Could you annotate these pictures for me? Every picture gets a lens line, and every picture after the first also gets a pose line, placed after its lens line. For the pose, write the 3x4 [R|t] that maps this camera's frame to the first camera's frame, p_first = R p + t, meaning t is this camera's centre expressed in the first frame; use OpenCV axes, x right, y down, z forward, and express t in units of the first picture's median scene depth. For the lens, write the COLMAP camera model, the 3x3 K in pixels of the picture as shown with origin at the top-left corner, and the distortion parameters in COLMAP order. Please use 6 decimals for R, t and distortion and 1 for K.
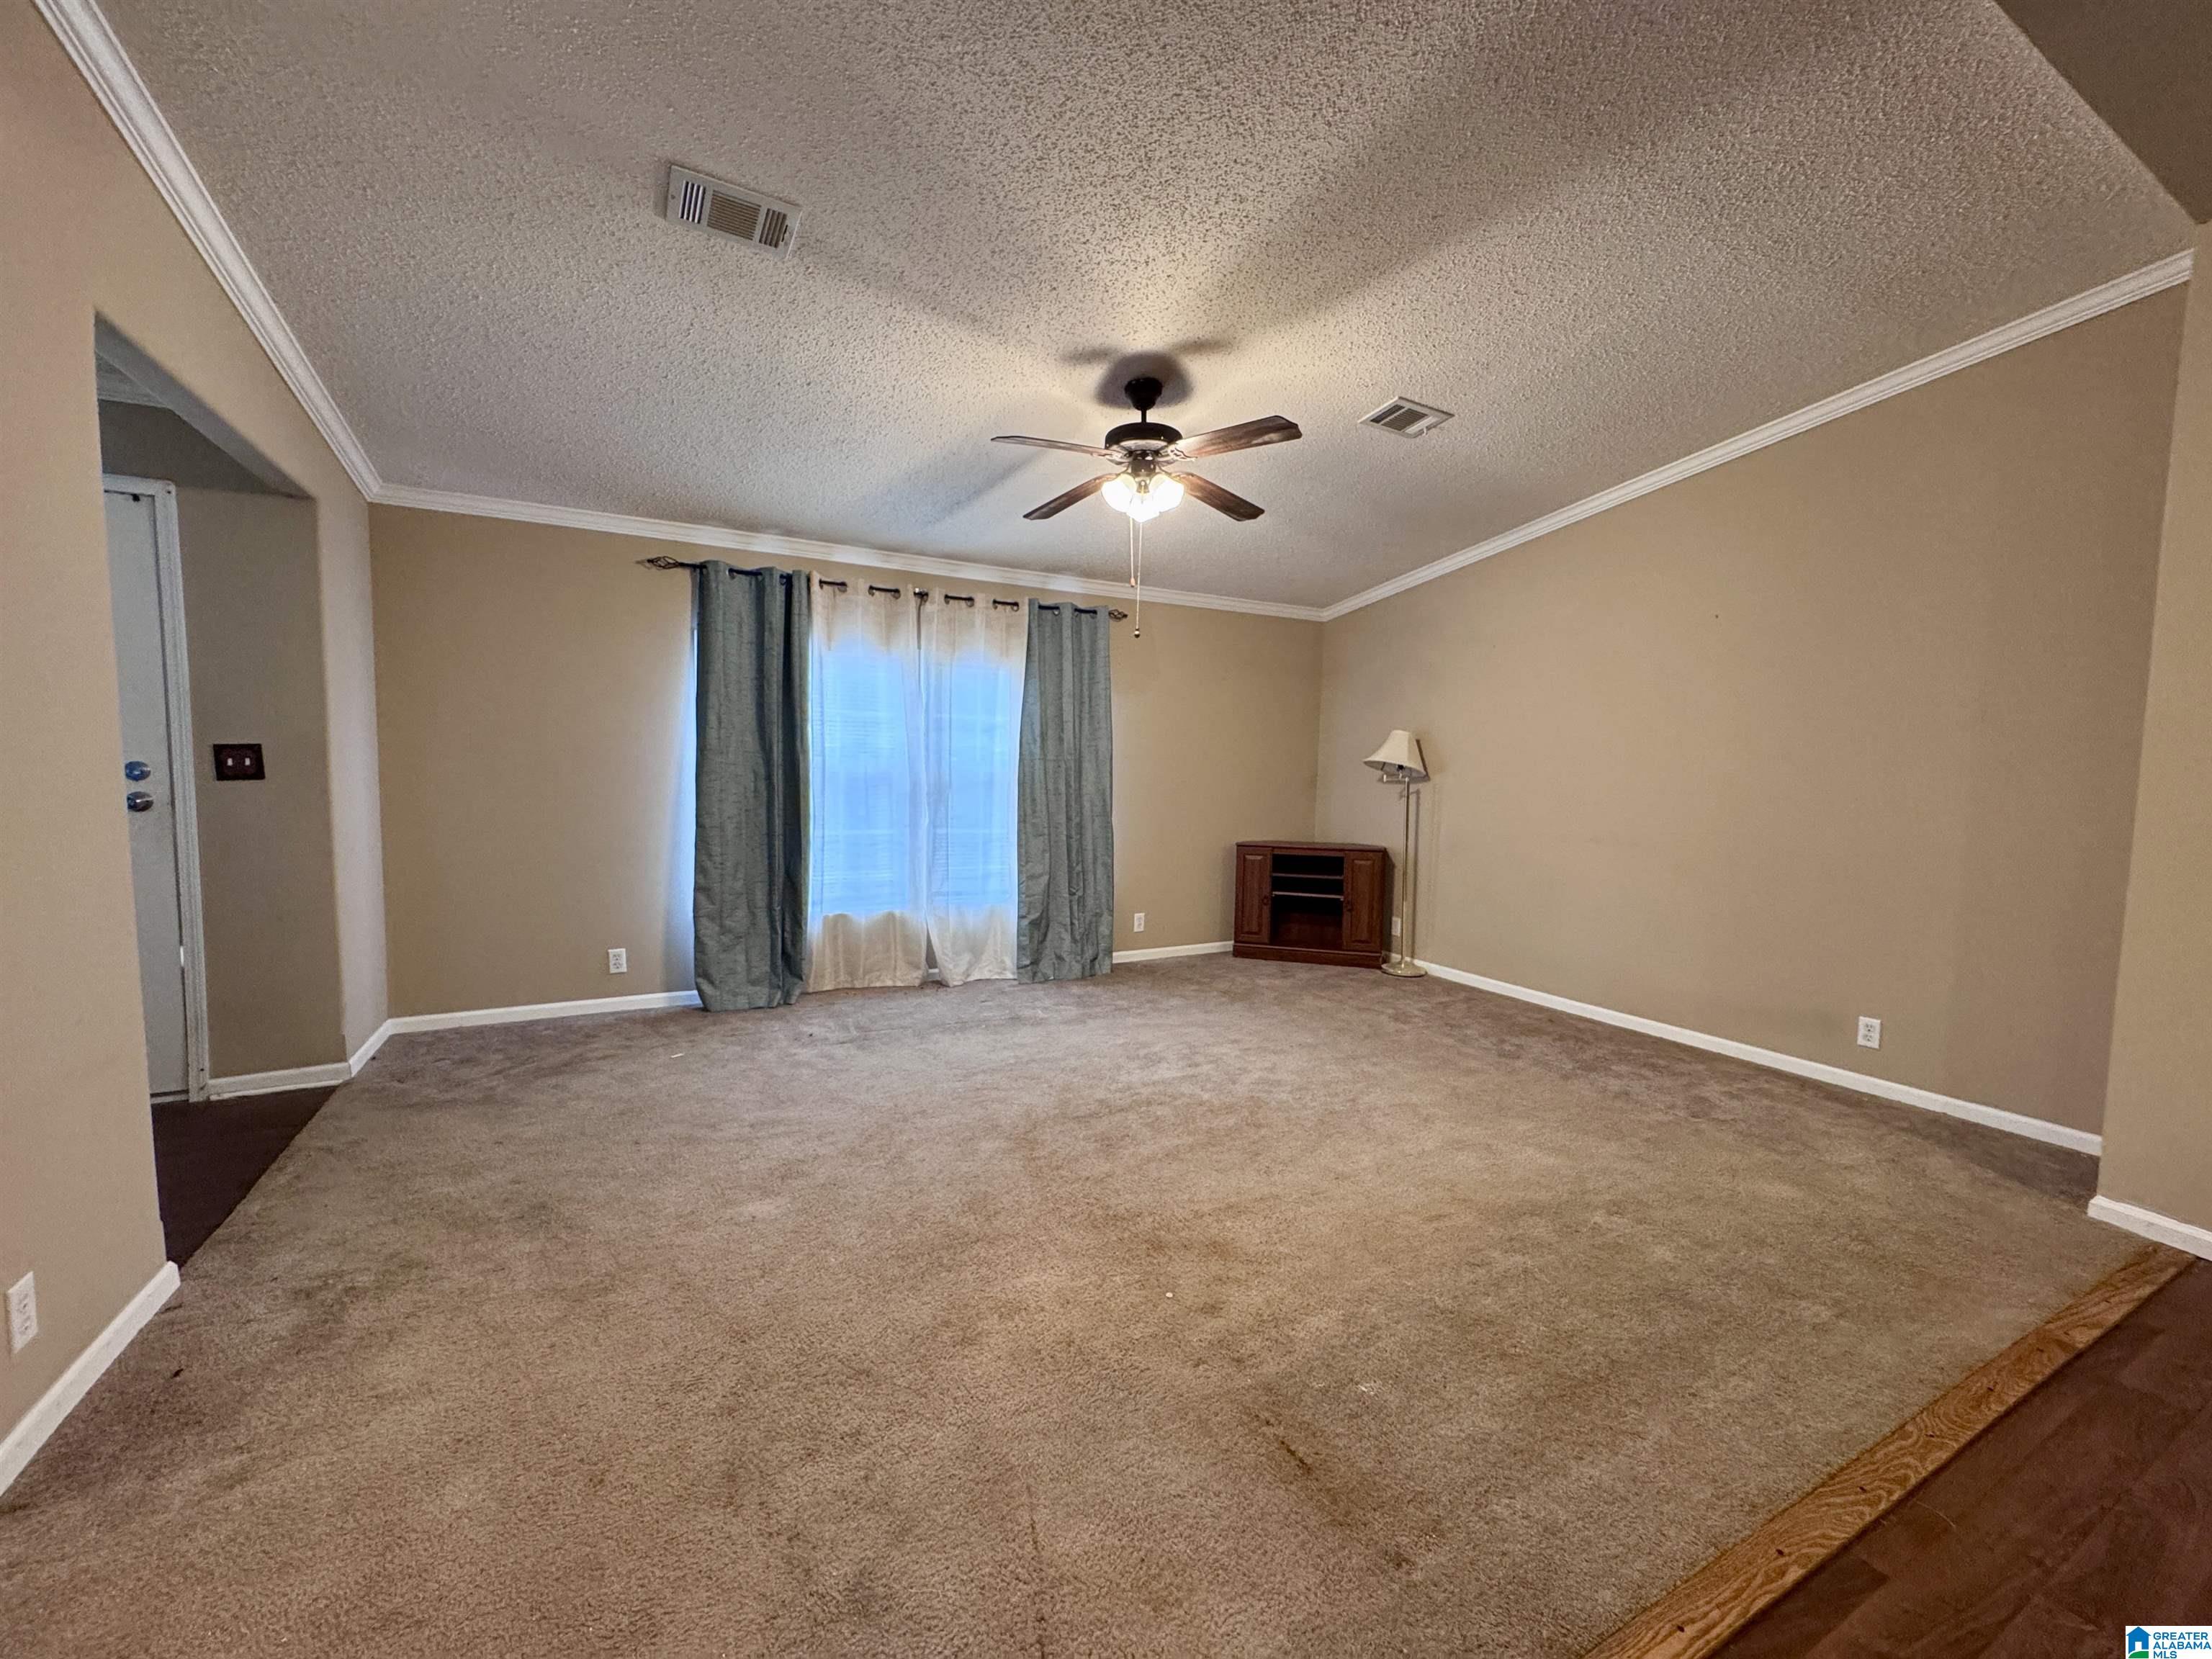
lens RADIAL K [[882.0, 0, 1109.7], [0, 882.0, 827.0], [0, 0, 1]] dist [0.000211, -0.000134]
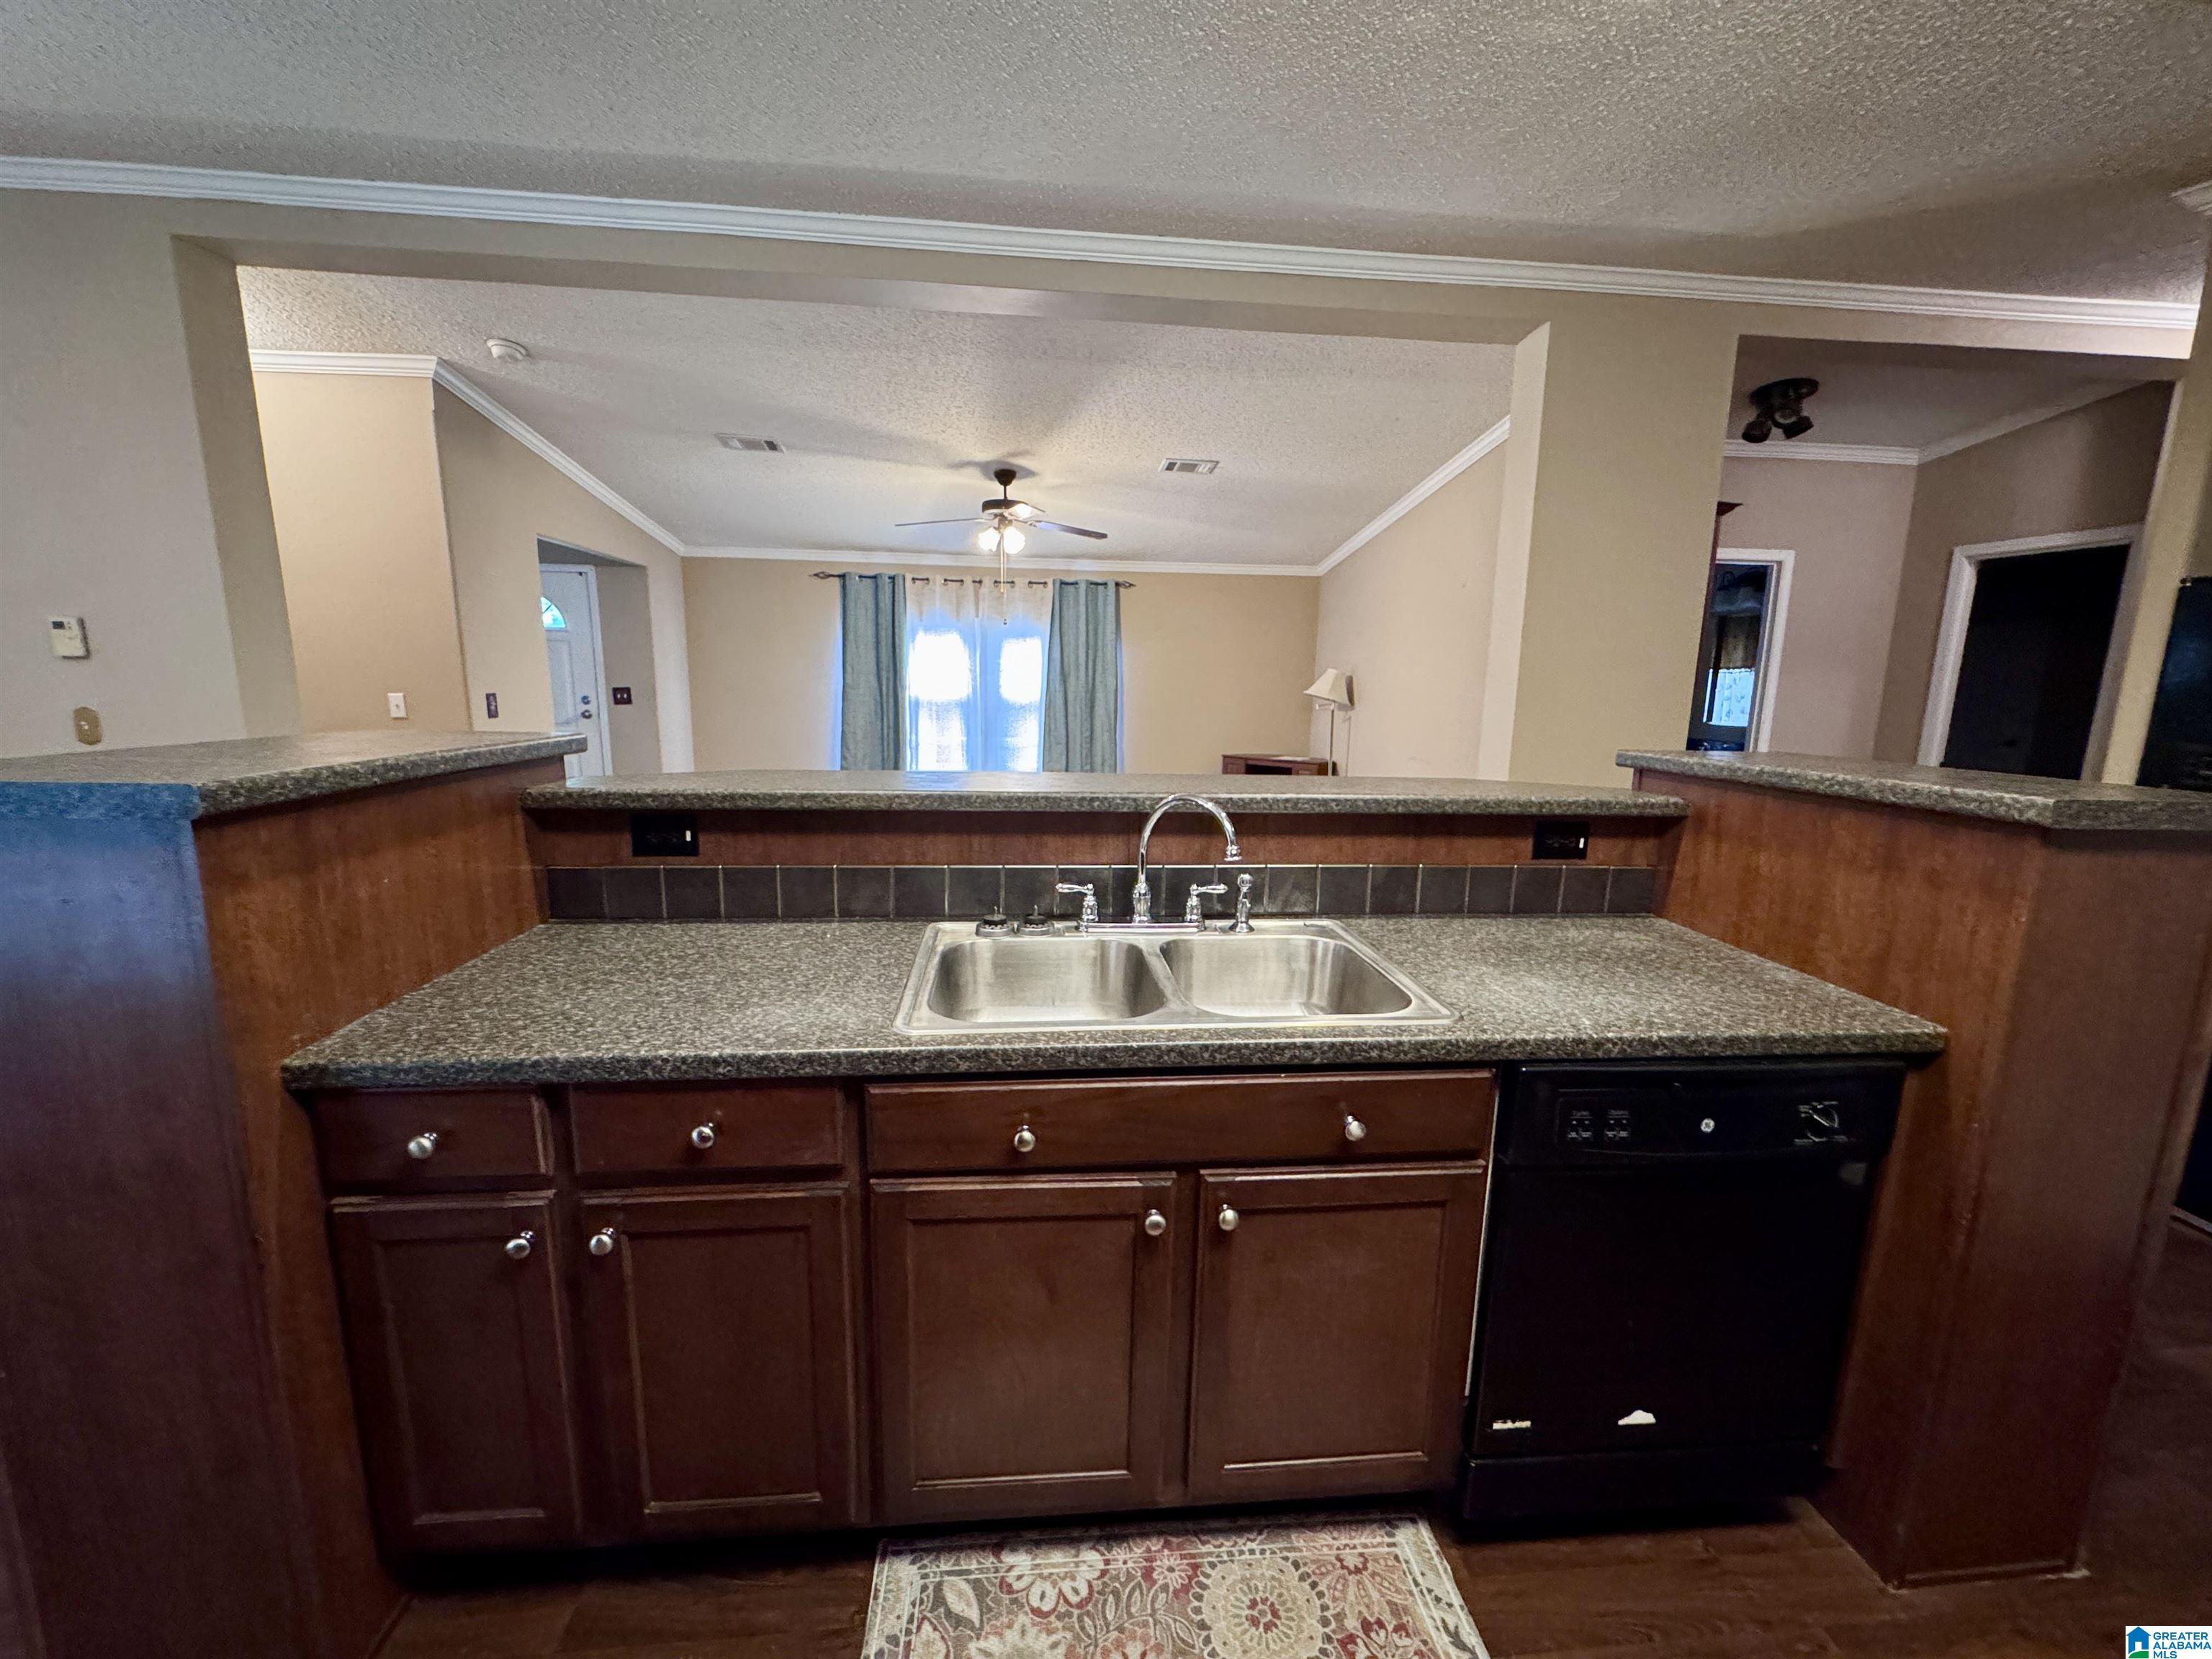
lens RADIAL K [[882.0, 0, 1109.7], [0, 882.0, 827.0], [0, 0, 1]] dist [0.000211, -0.000134]
pose [[0.924738, 0.061995, -0.375521, 0.626535], [-0.026251, 0.994684, 0.099570, -0.001275], [0.379697, -0.082219, 0.921450, -0.366350]]
